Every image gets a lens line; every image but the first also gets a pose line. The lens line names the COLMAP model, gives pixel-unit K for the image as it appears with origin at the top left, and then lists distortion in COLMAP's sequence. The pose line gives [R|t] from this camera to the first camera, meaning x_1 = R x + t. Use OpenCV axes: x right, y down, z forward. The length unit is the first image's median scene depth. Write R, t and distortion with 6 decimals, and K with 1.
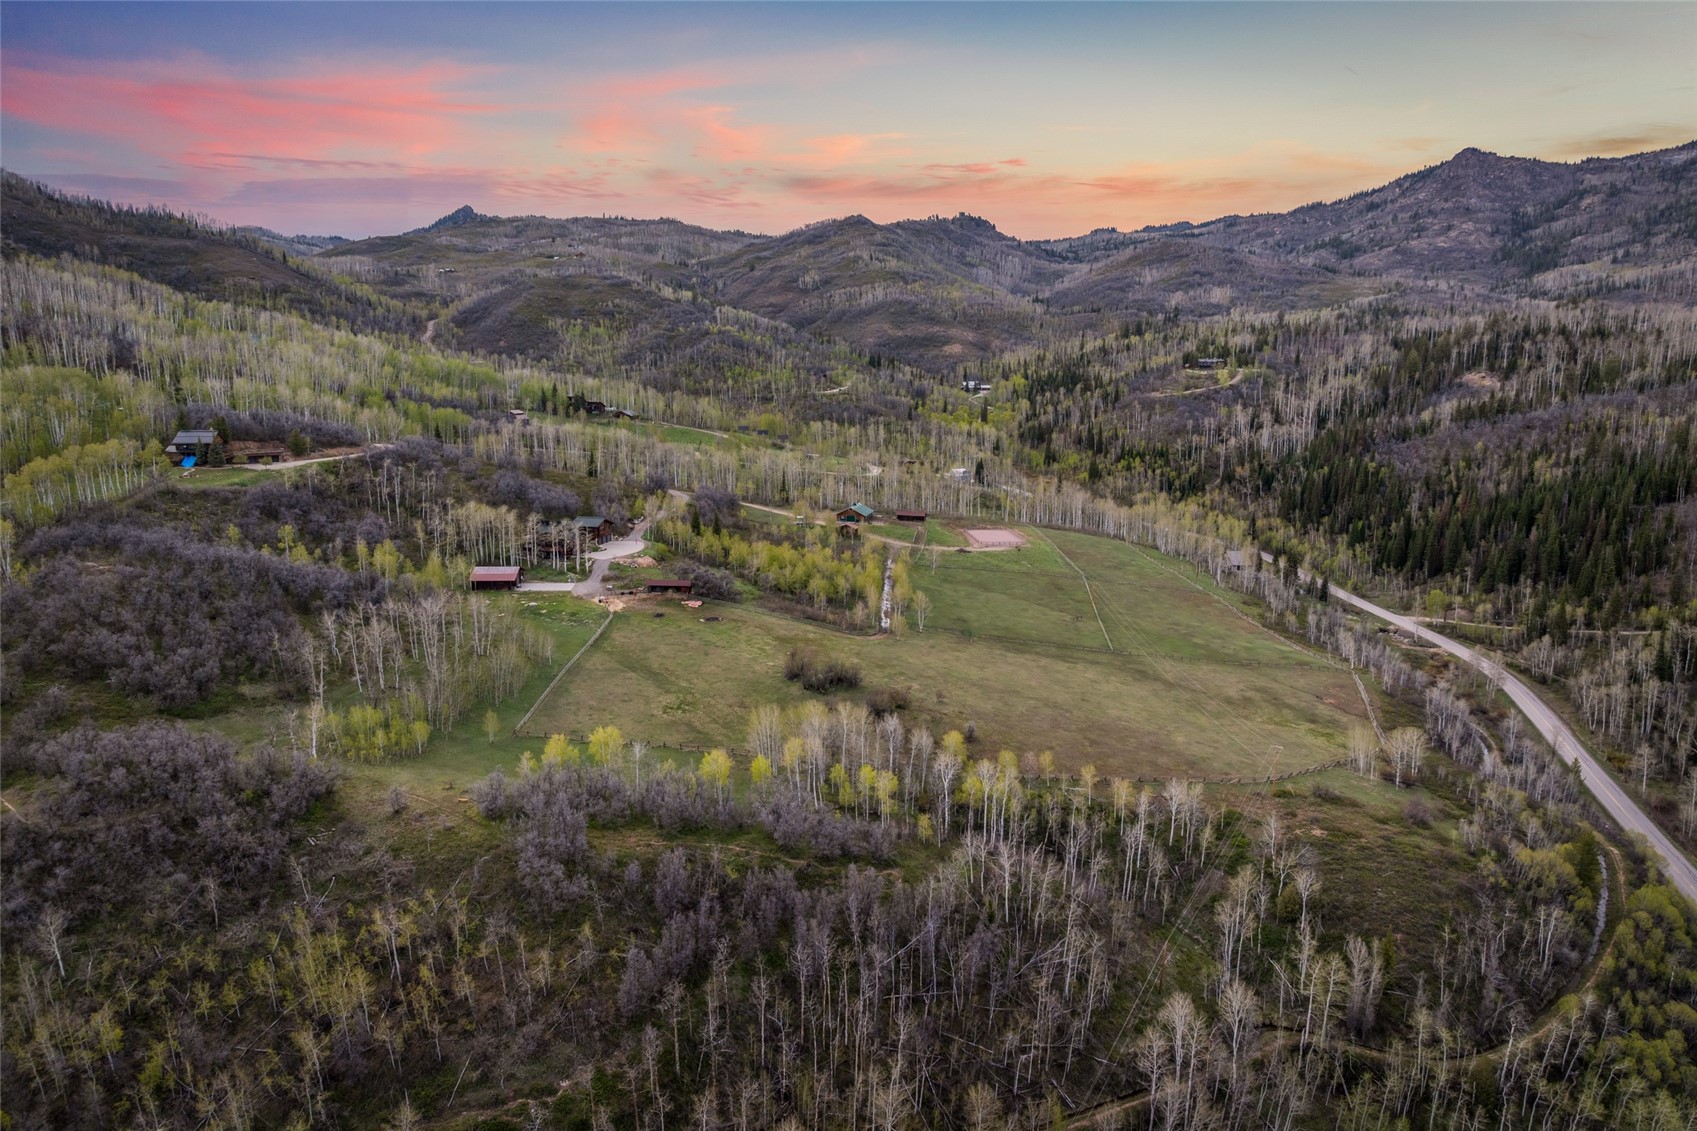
lens RADIAL K [[1117.5, 0, 848.5], [0, 1117.5, 565.5], [0, 0, 1]] dist [0.002431, -0.002360]
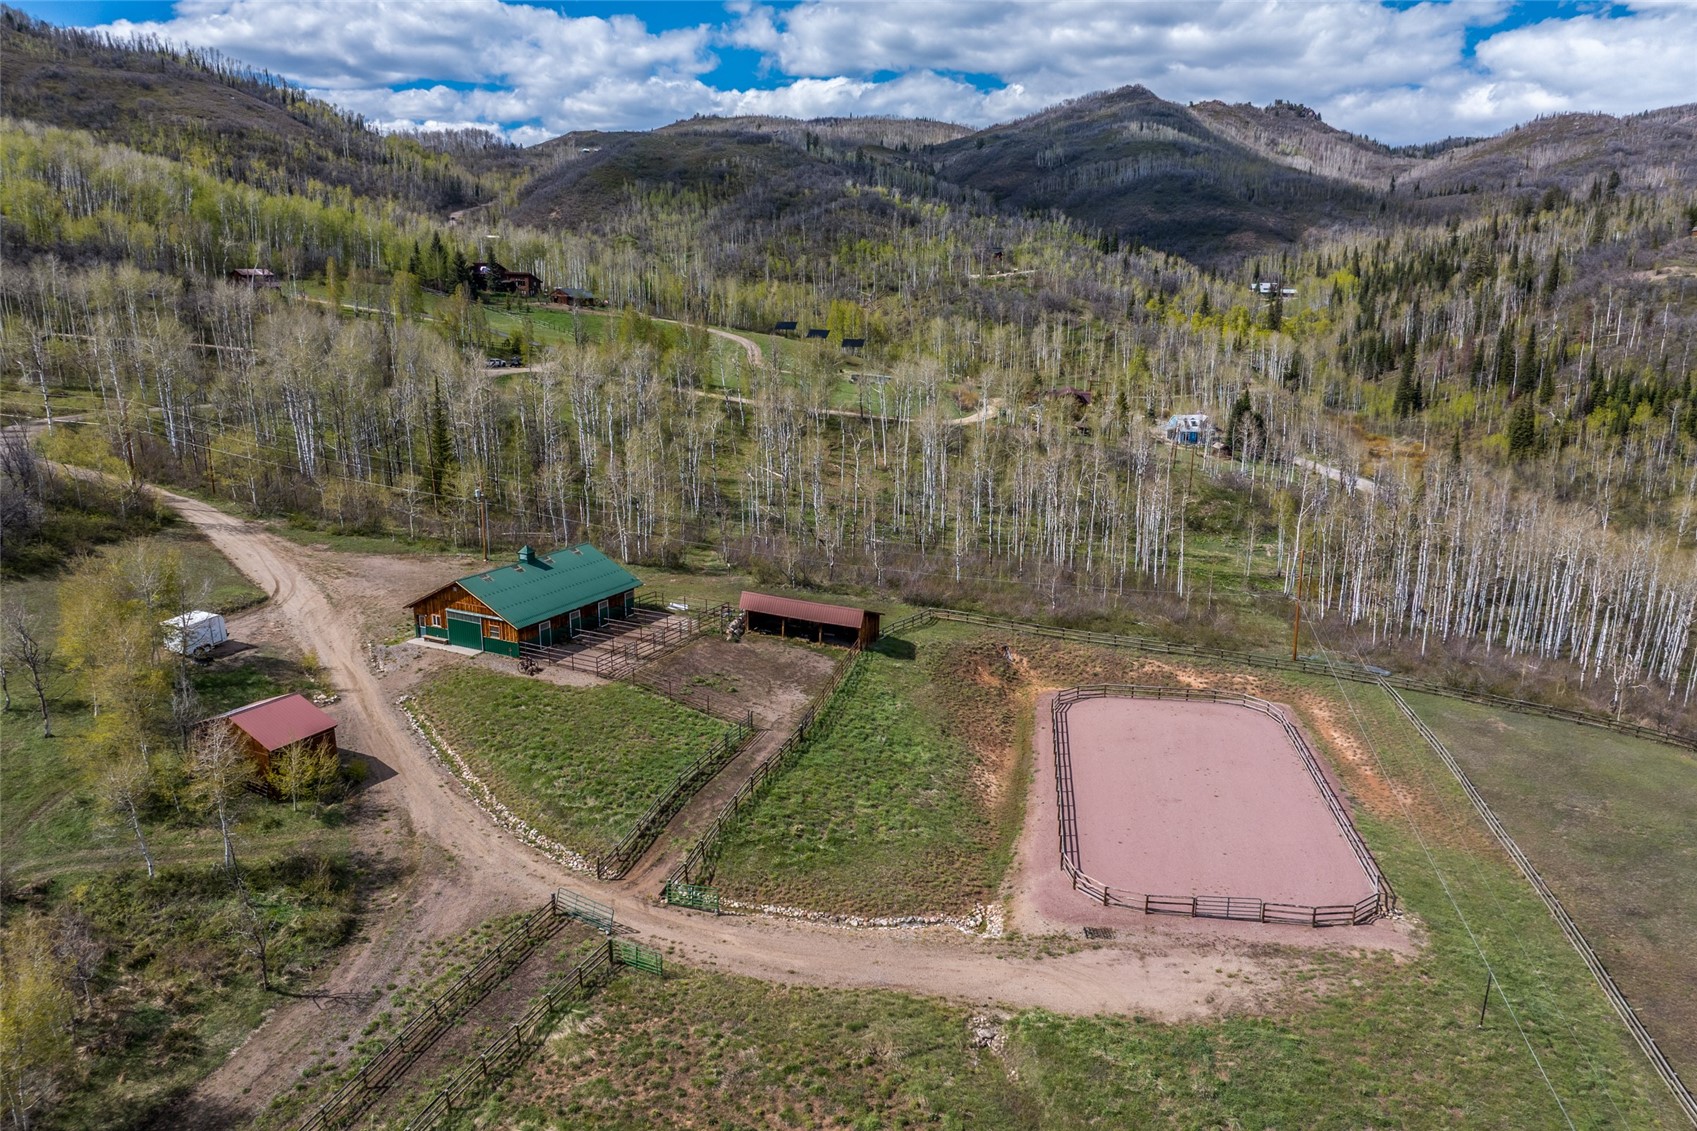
lens RADIAL K [[1159.5, 0, 848.5], [0, 1159.5, 565.5], [0, 0, 1]] dist [-0.007142, -0.000679]
pose [[0.970650, 0.061432, -0.232516, 0.056818], [-0.049965, 0.997241, 0.054895, -0.034283], [0.235247, -0.041666, 0.971042, 0.386726]]
